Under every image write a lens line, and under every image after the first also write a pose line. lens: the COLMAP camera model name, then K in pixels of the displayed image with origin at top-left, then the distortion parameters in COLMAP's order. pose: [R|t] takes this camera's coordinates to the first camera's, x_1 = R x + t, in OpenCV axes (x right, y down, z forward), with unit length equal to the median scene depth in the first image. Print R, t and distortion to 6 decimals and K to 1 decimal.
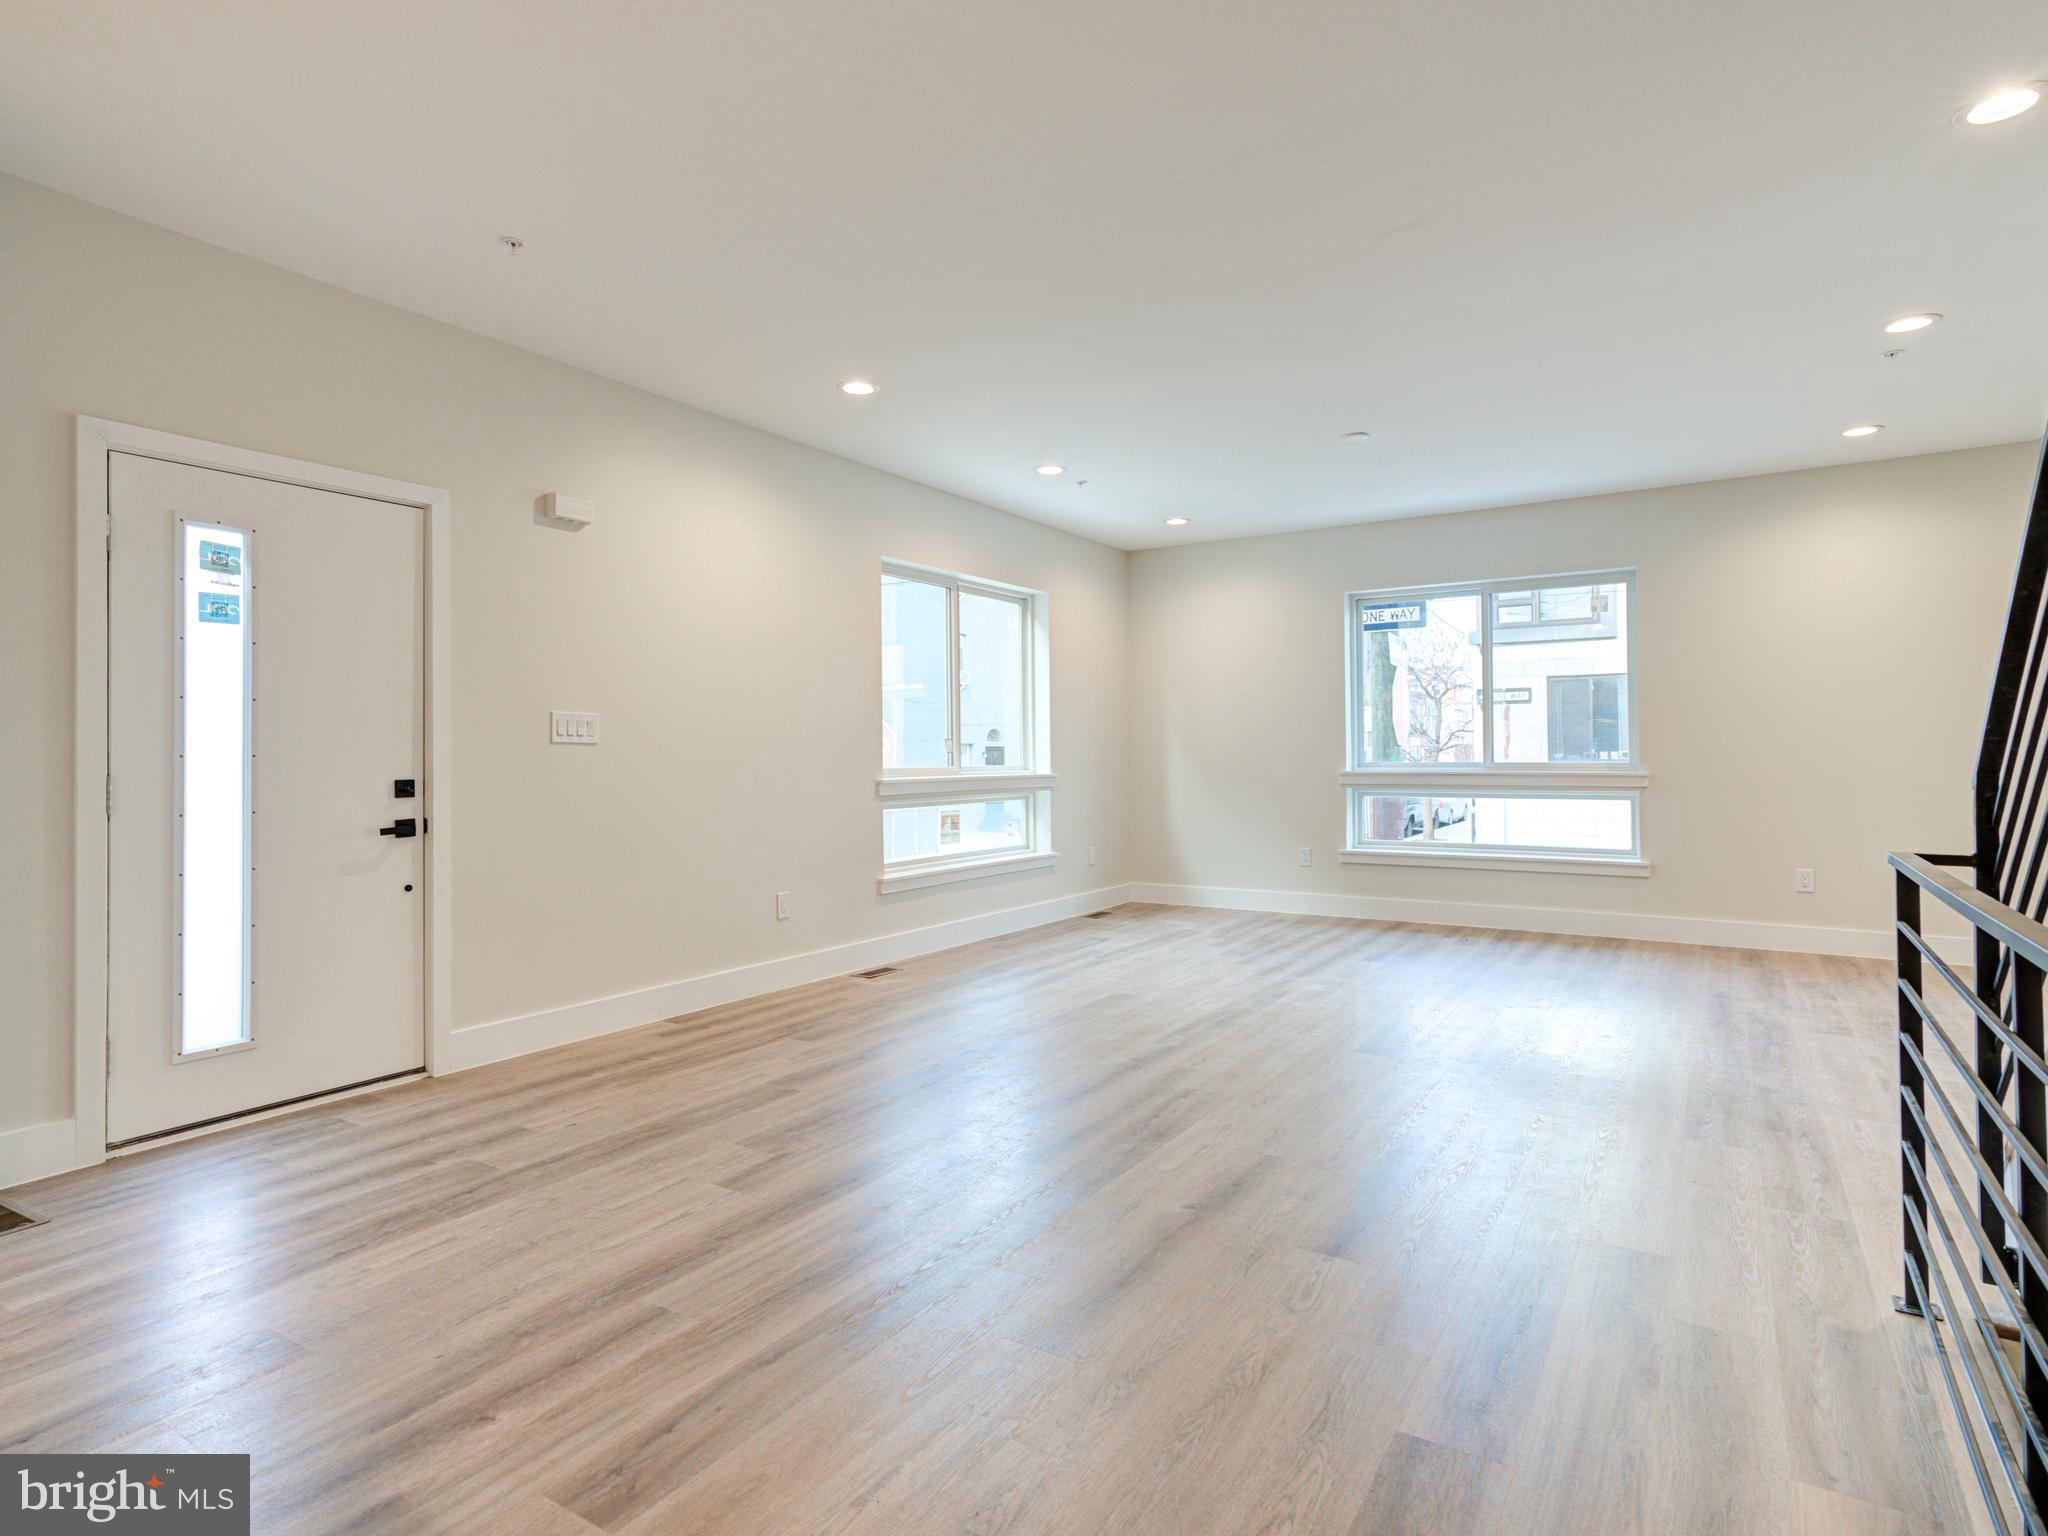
lens RADIAL K [[1128.3, 0, 1033.8], [0, 1128.3, 754.6], [0, 0, 1]] dist [-0.000314, 0.004736]
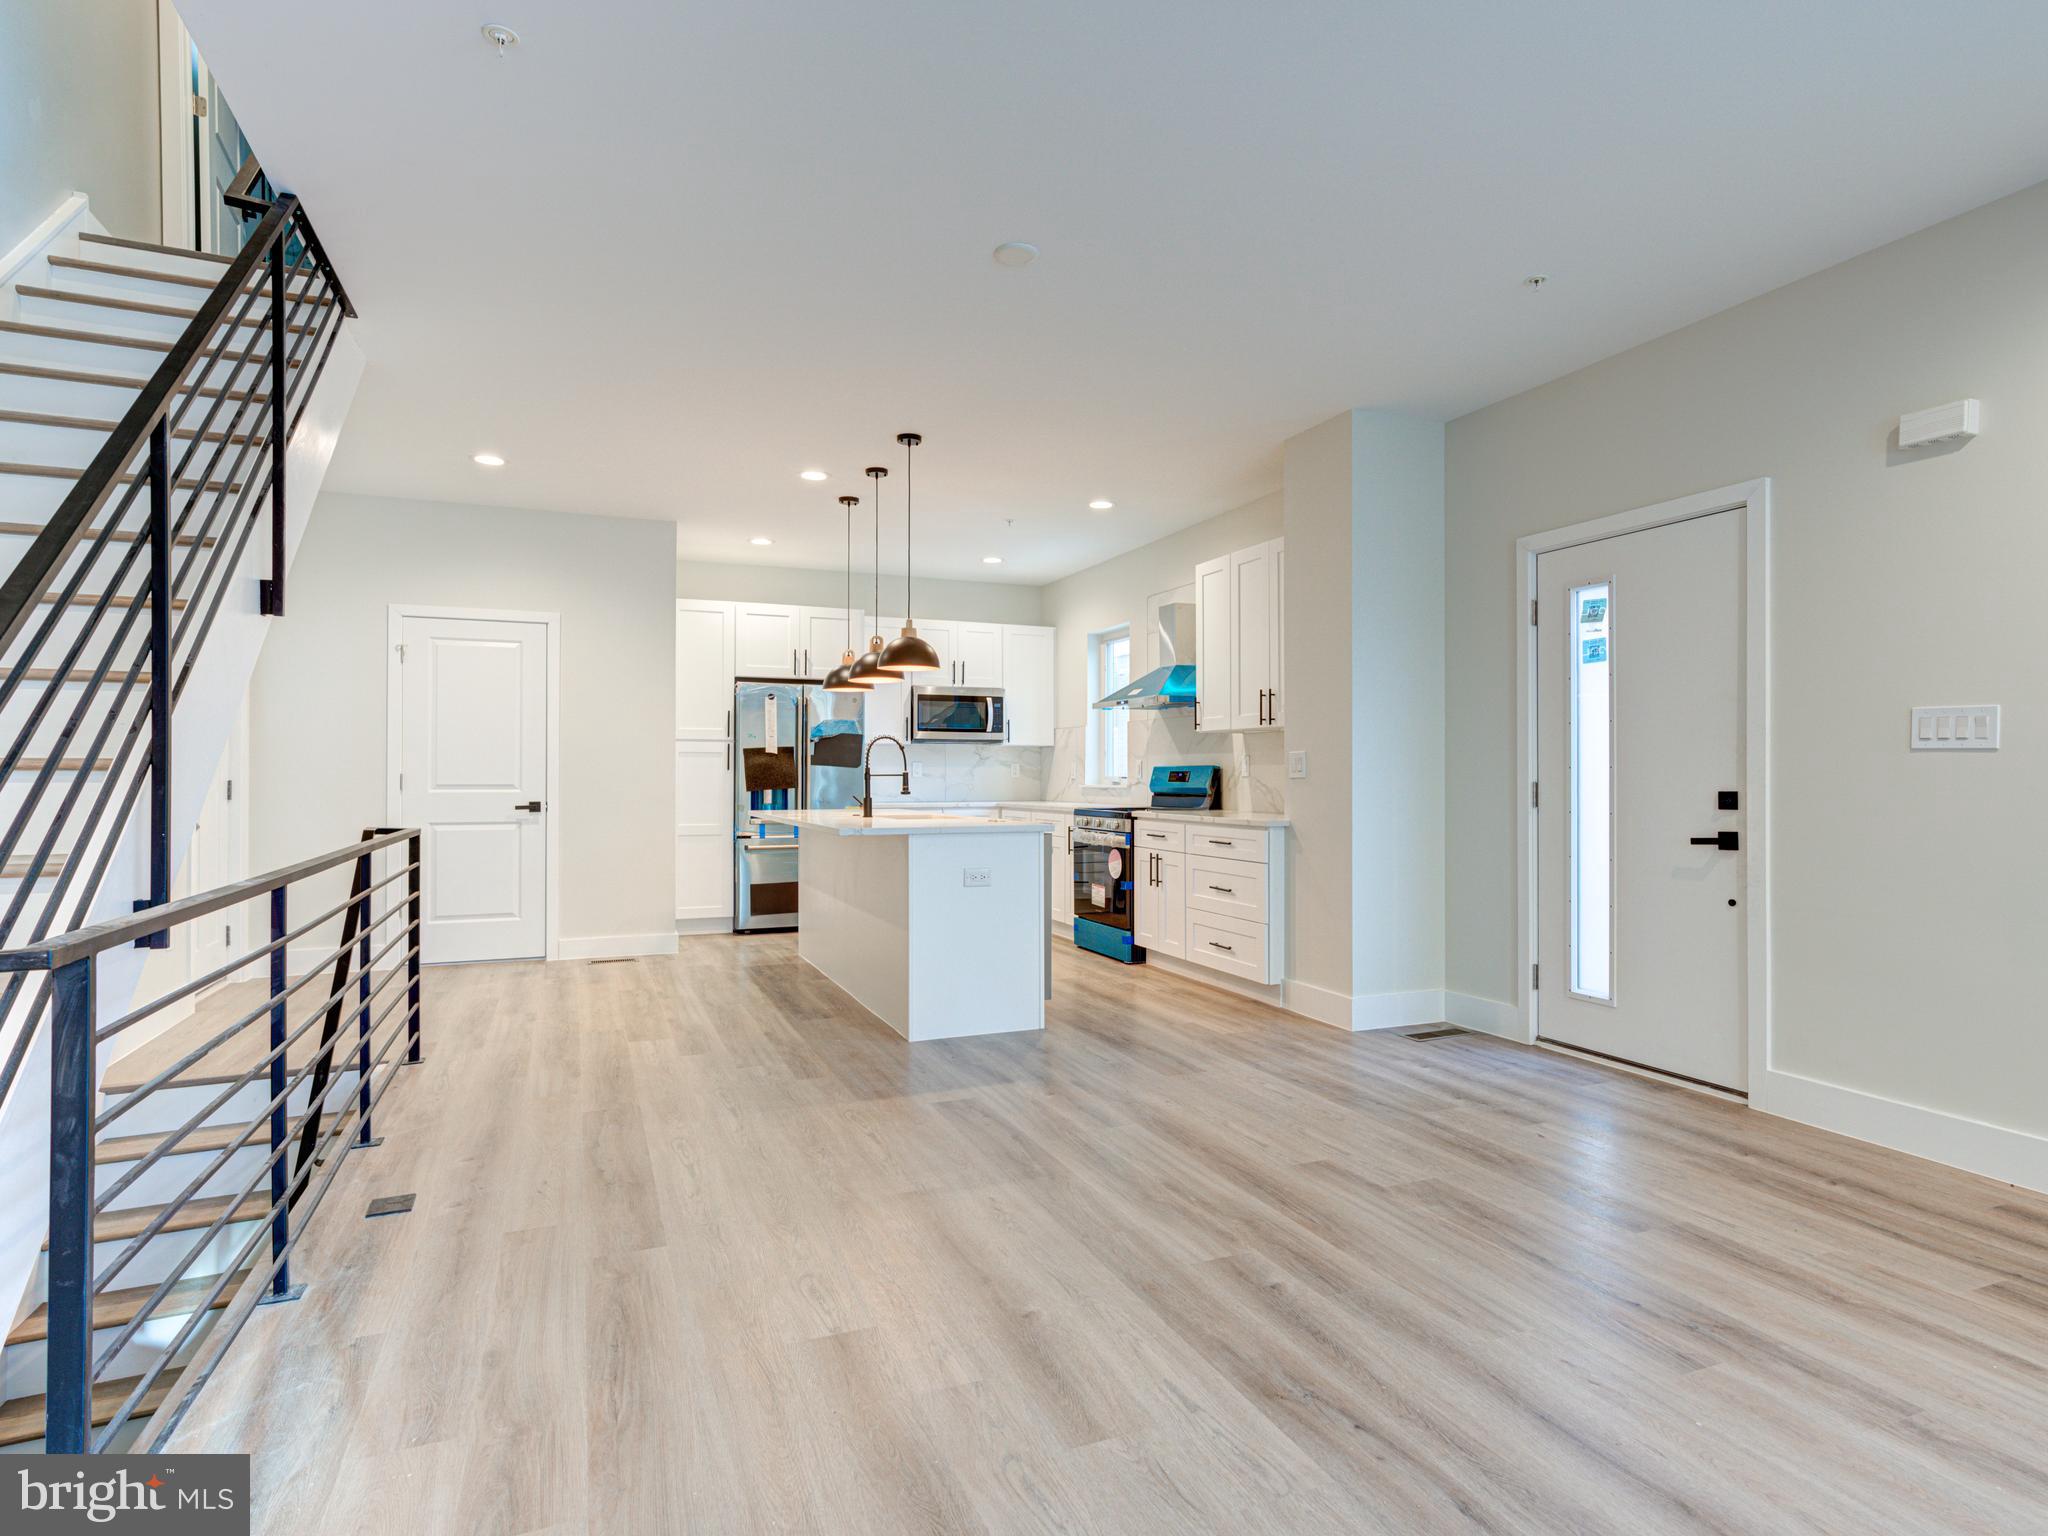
lens RADIAL K [[1128.3, 0, 1046.1], [0, 1128.3, 773.3], [0, 0, 1]] dist [-0.000314, 0.004736]
pose [[-0.584039, 0.008435, -0.811682, 0.660460], [0.005293, 0.999964, 0.006582, -0.003461], [0.811708, -0.000452, -0.584063, 1.230582]]
